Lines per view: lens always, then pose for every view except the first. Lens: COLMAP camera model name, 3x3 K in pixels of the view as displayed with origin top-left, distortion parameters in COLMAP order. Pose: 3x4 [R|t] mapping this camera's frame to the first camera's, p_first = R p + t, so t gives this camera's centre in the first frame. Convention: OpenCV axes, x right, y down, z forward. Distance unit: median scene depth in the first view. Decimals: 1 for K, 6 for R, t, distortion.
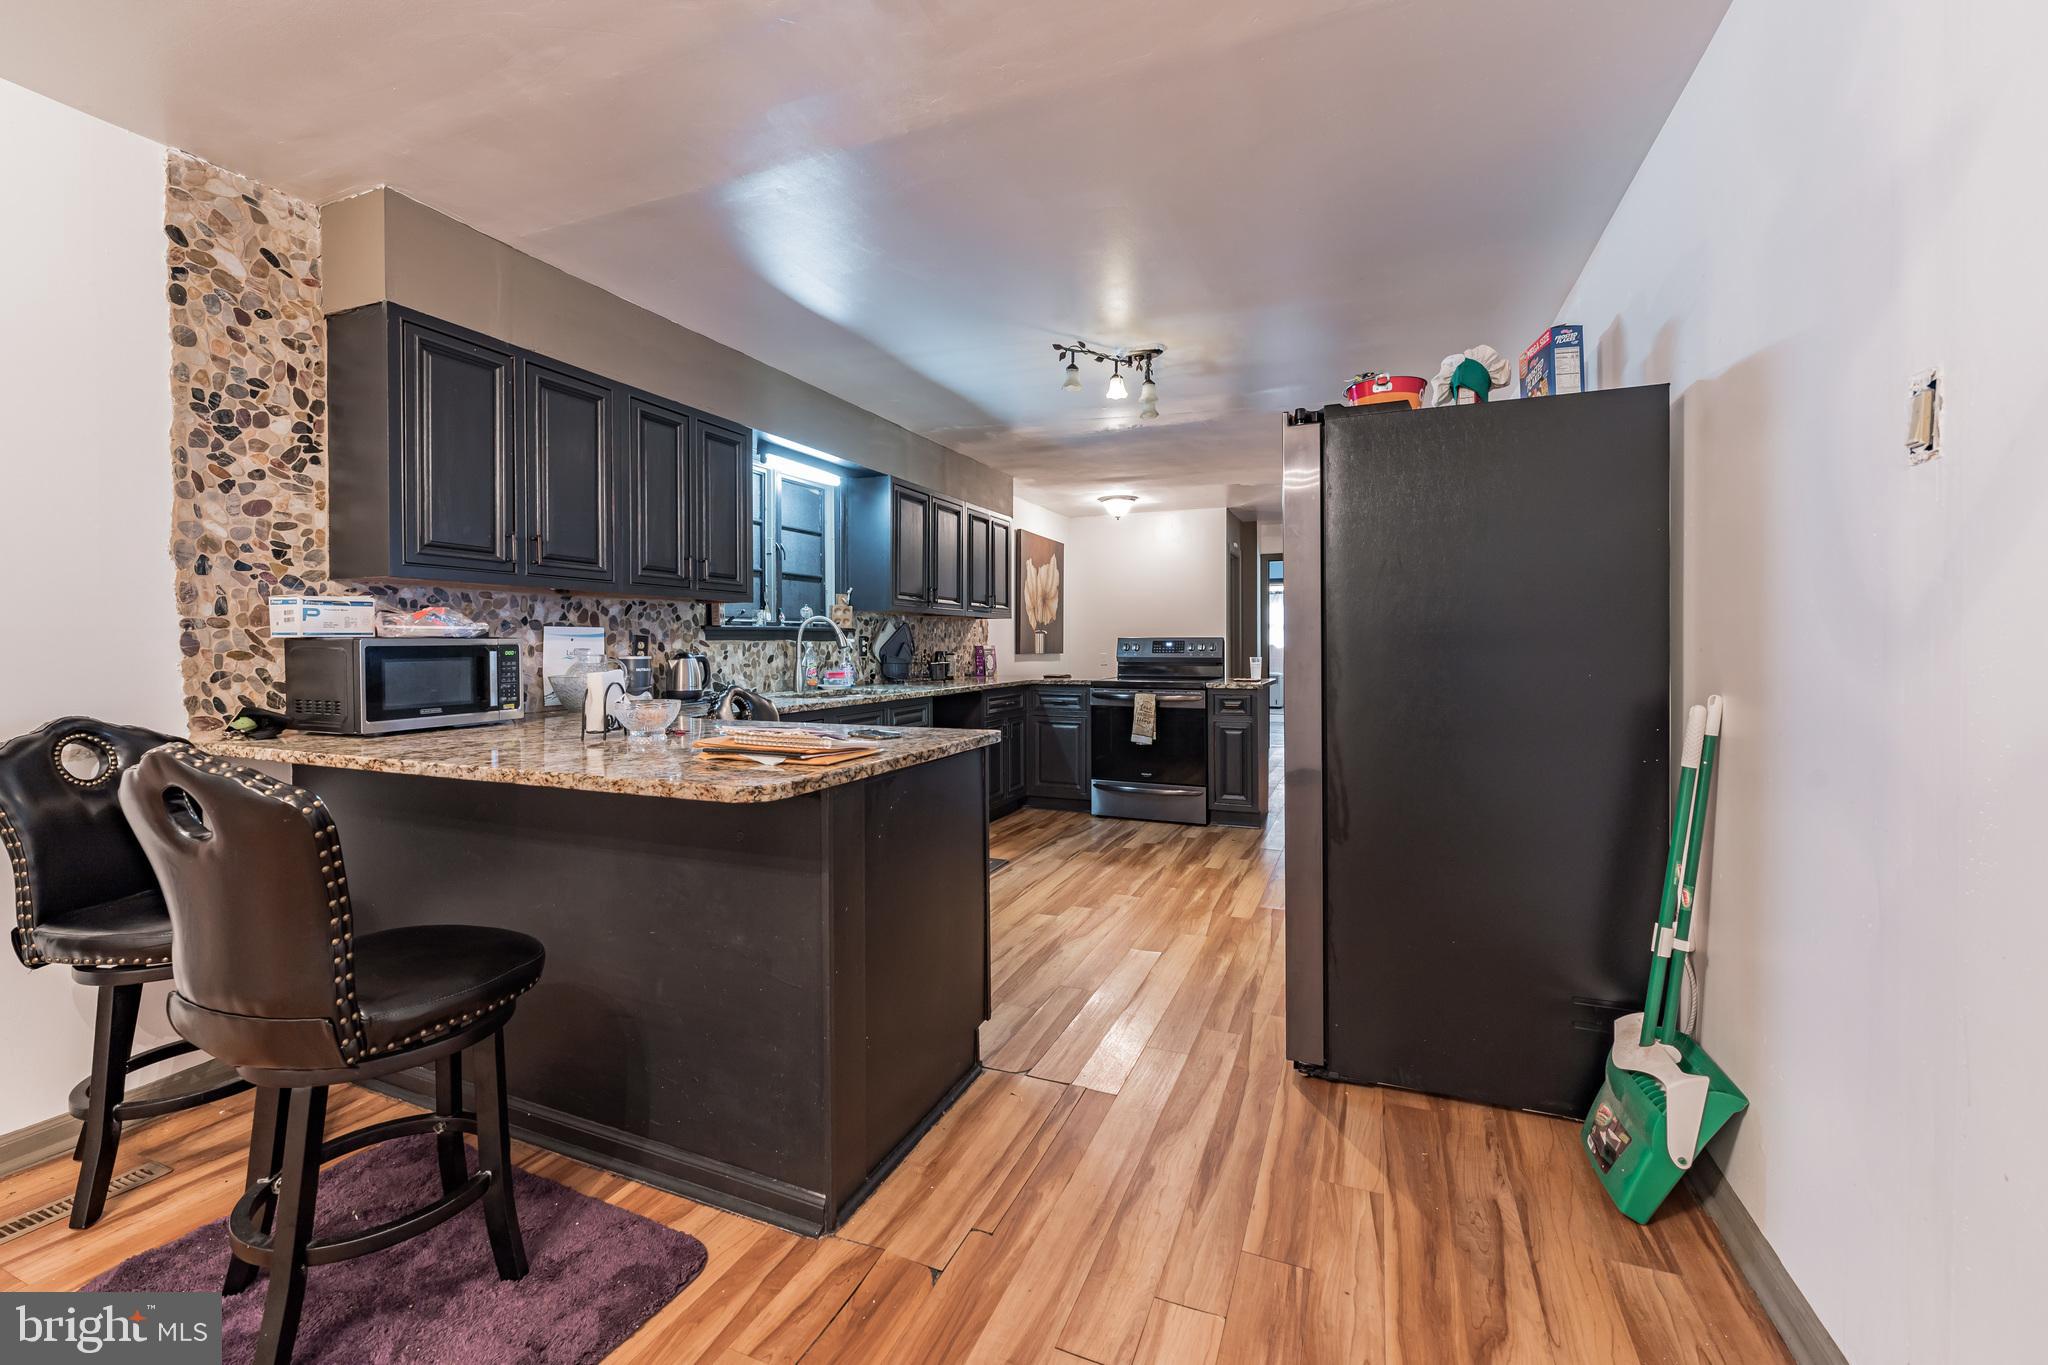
lens RADIAL K [[841.2, 0, 1021.3], [0, 841.2, 718.1], [0, 0, 1]] dist [-0.000588, -0.000088]
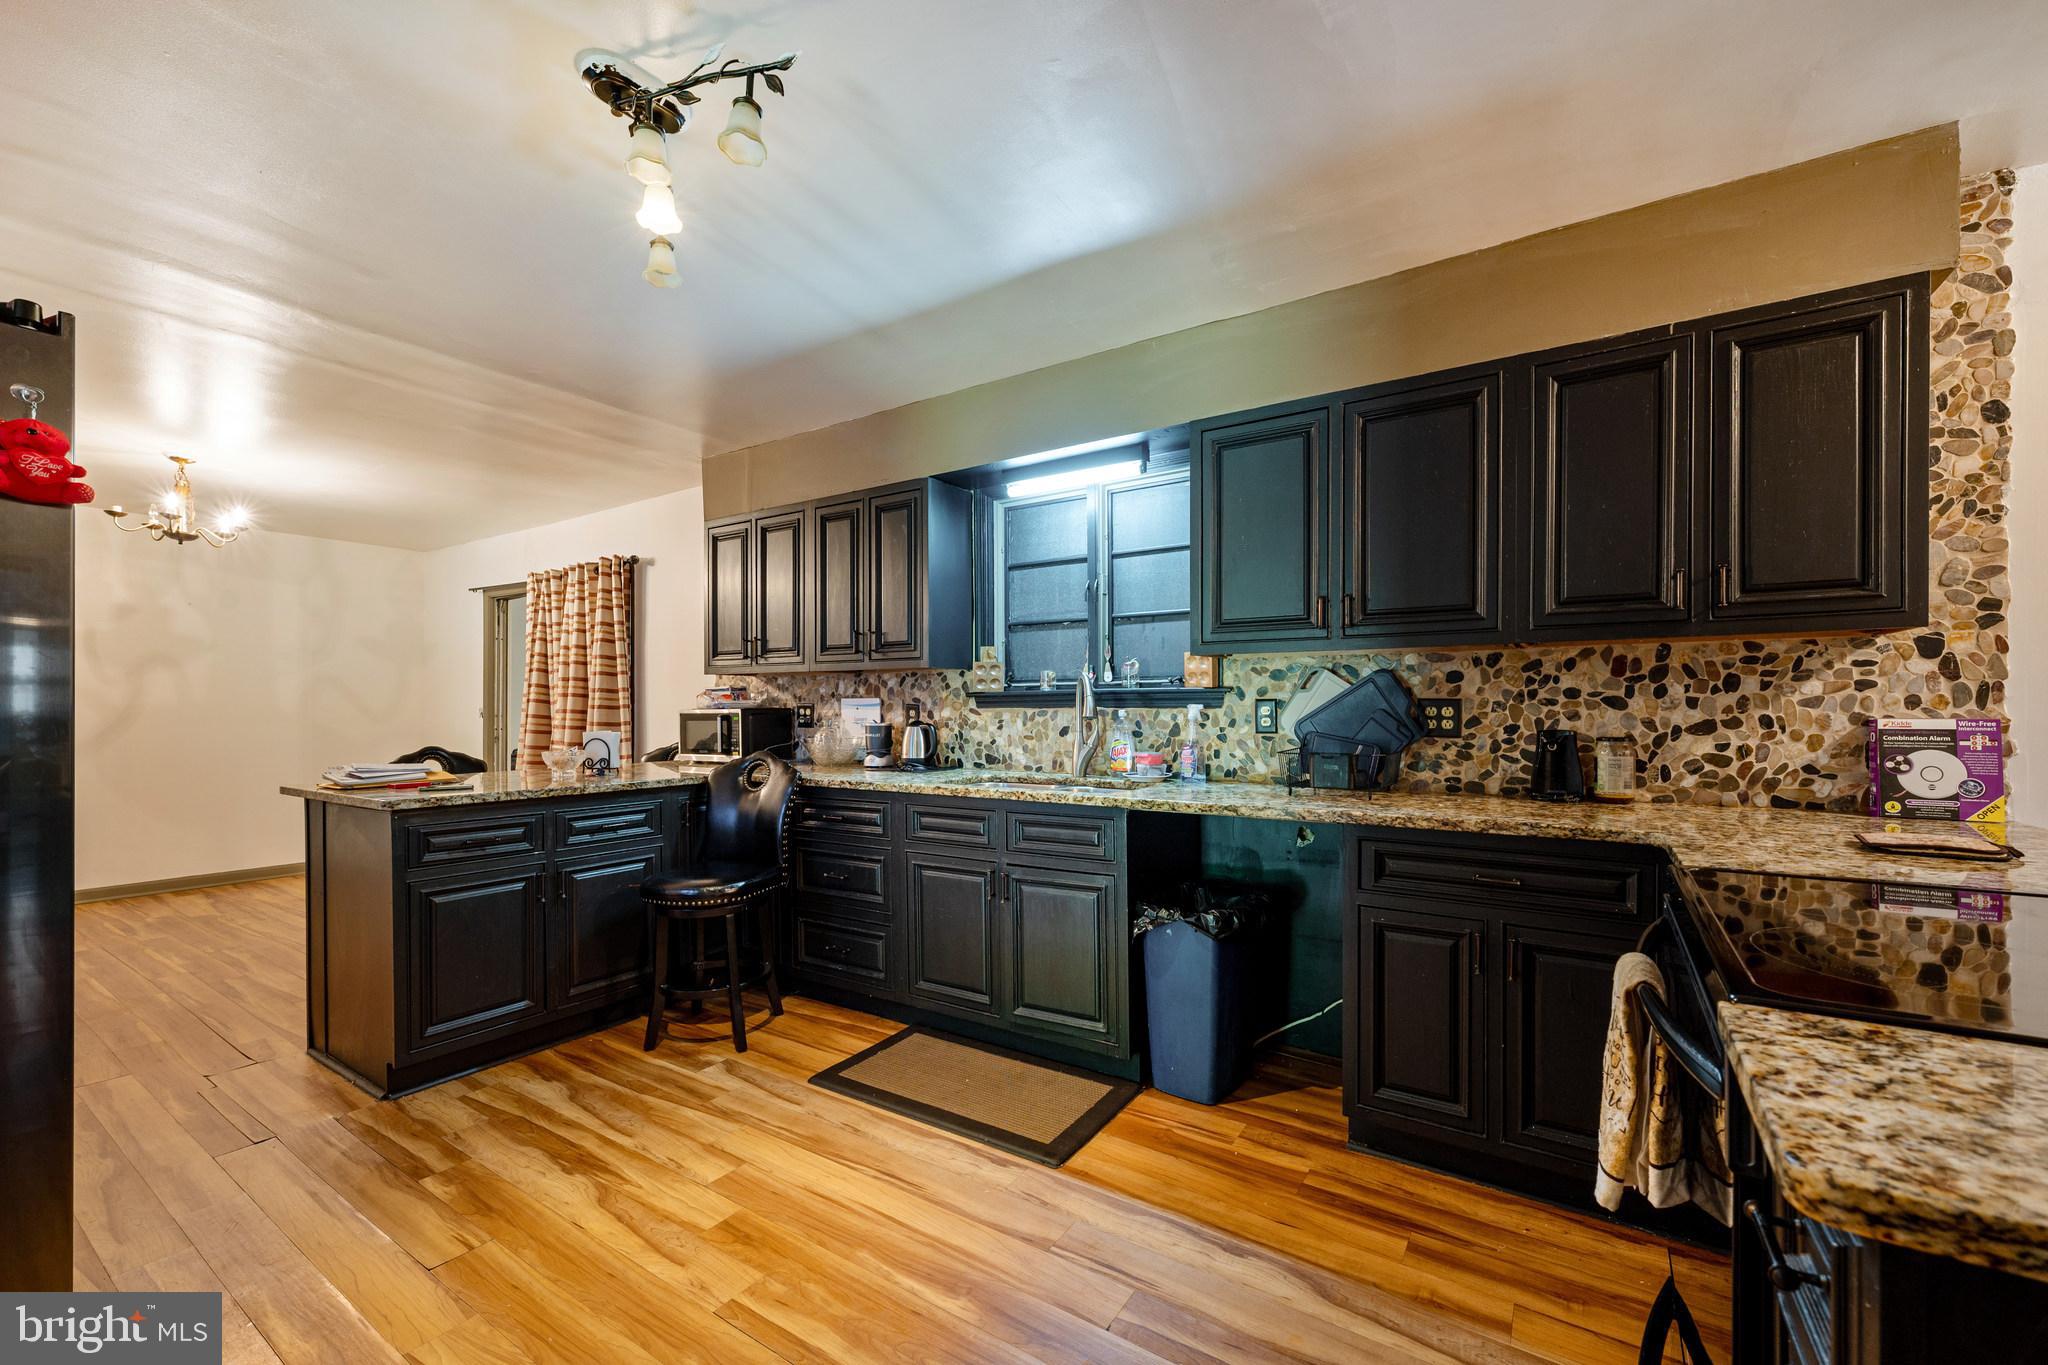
lens RADIAL K [[841.2, 0, 1021.3], [0, 841.2, 718.1], [0, 0, 1]] dist [-0.000588, -0.000088]
pose [[-0.198217, 0.005551, -0.980142, 0.550949], [-0.087299, 0.995910, 0.023295, -0.111497], [0.976263, 0.090183, -0.196922, 1.277304]]
